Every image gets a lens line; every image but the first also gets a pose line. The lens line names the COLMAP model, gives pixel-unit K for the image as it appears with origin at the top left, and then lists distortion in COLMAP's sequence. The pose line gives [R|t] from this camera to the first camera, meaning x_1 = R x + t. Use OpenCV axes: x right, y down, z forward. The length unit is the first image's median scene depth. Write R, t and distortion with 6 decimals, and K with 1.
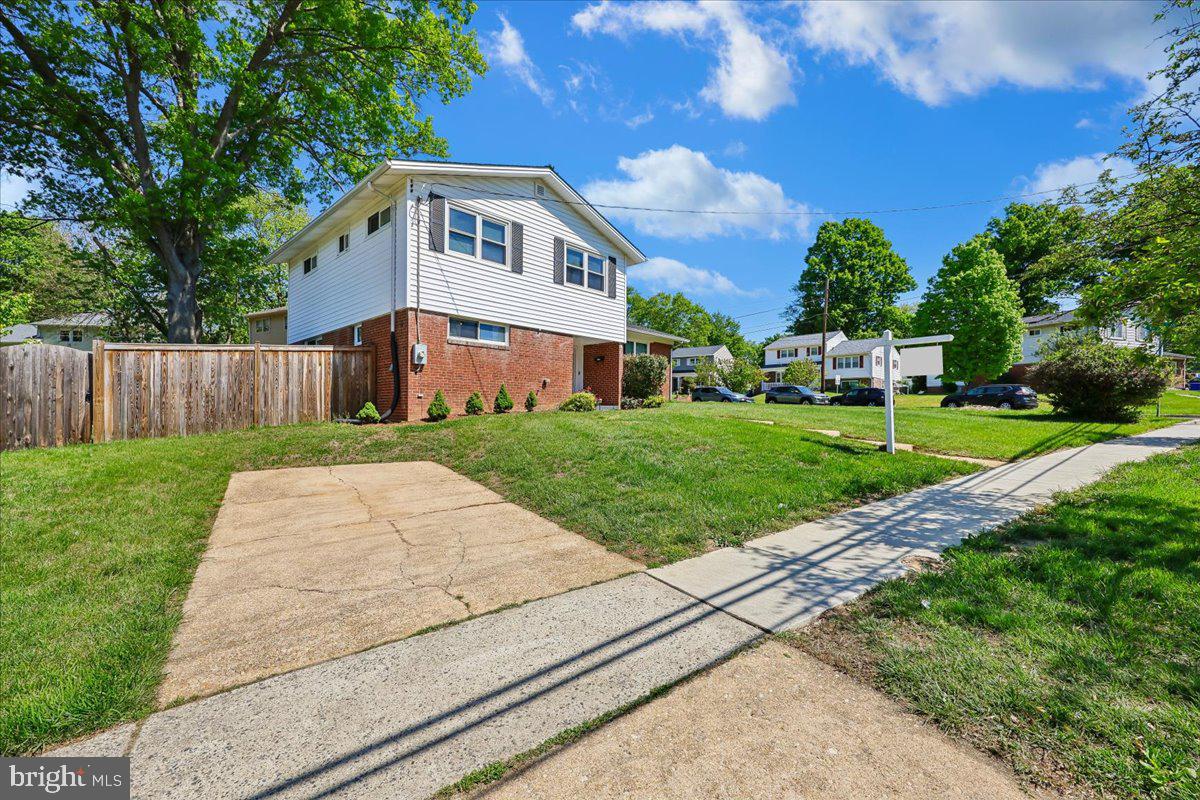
lens RADIAL K [[484.9, 0, 604.0], [0, 484.9, 405.6], [0, 0, 1]] dist [0.001113, -0.000511]
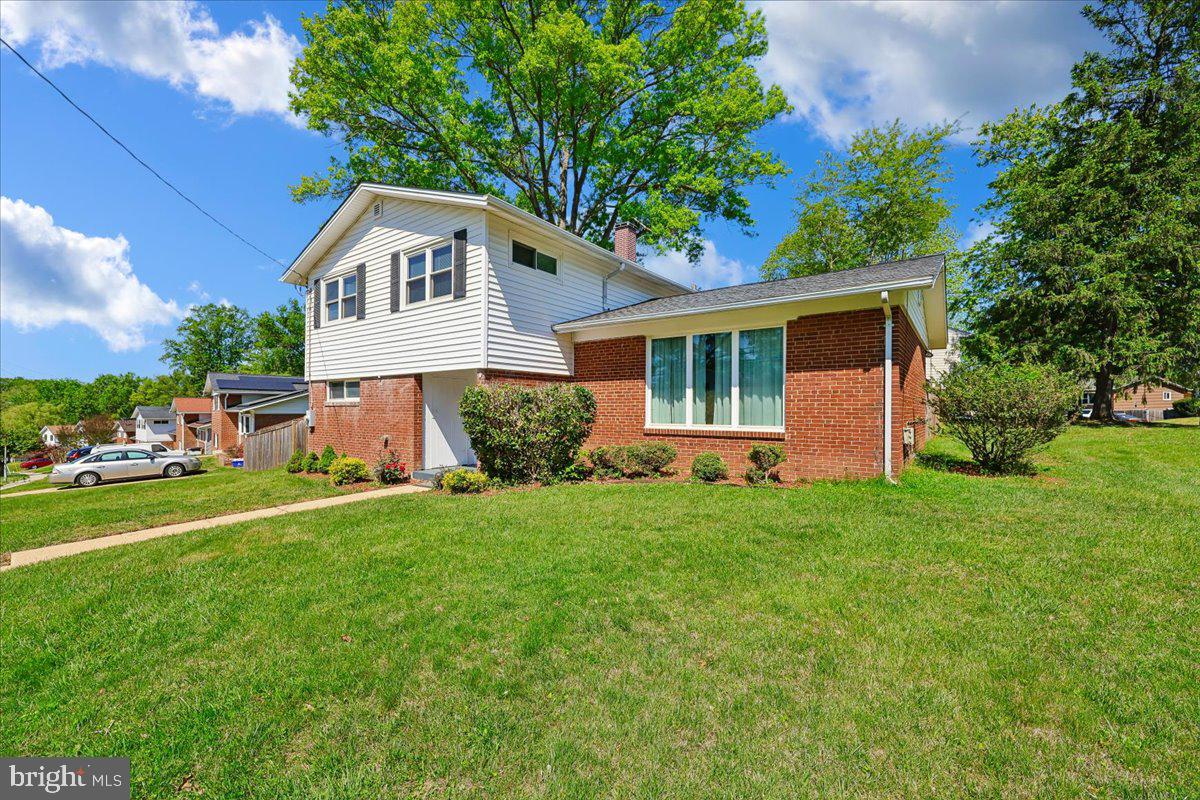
lens RADIAL K [[484.9, 0, 596.4], [0, 484.9, 402.4], [0, 0, 1]] dist [0.001113, -0.000511]
pose [[0.108251, -0.022826, -0.993862, 0.777387], [0.006358, 0.999732, -0.022269, -0.098484], [0.994103, -0.003909, 0.108367, 1.365904]]
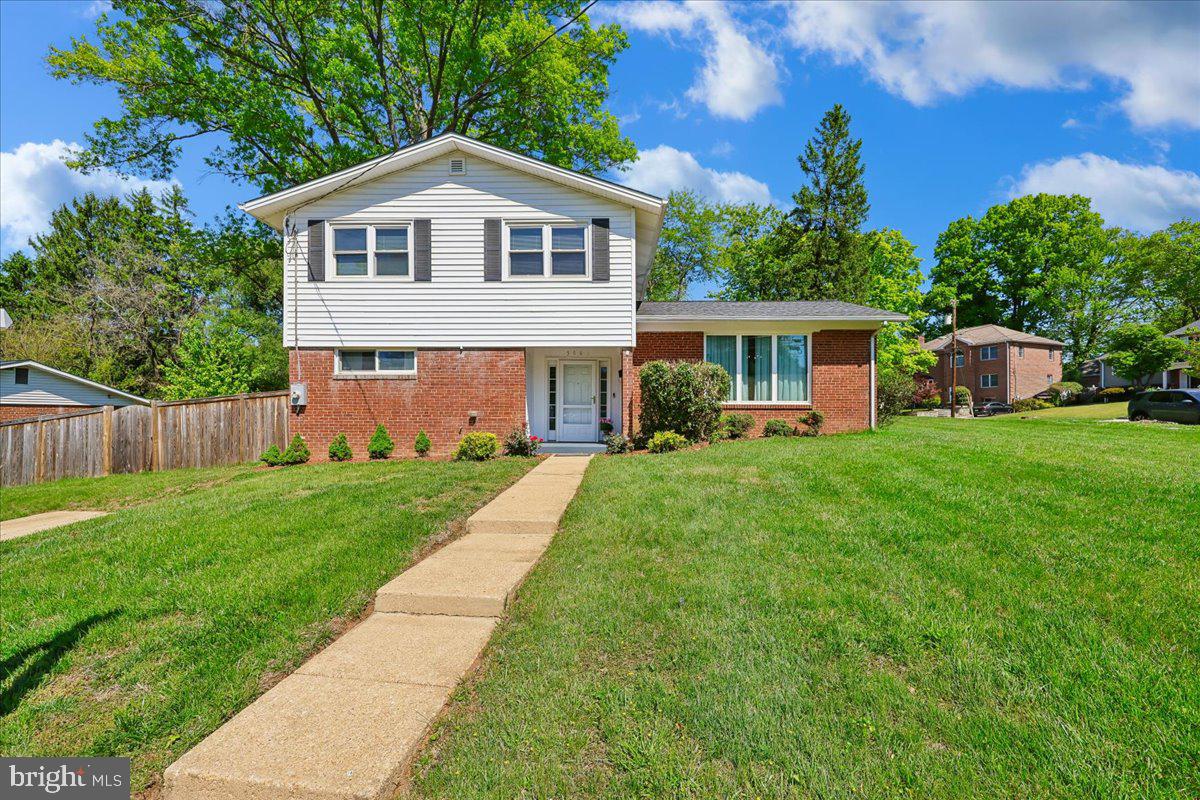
lens RADIAL K [[484.9, 0, 604.1], [0, 484.9, 411.8], [0, 0, 1]] dist [0.001113, -0.000511]
pose [[0.662817, -0.015305, -0.748625, 0.624328], [0.009243, 0.999882, -0.012258, -0.048038], [0.748724, 0.001205, 0.662881, 0.709842]]
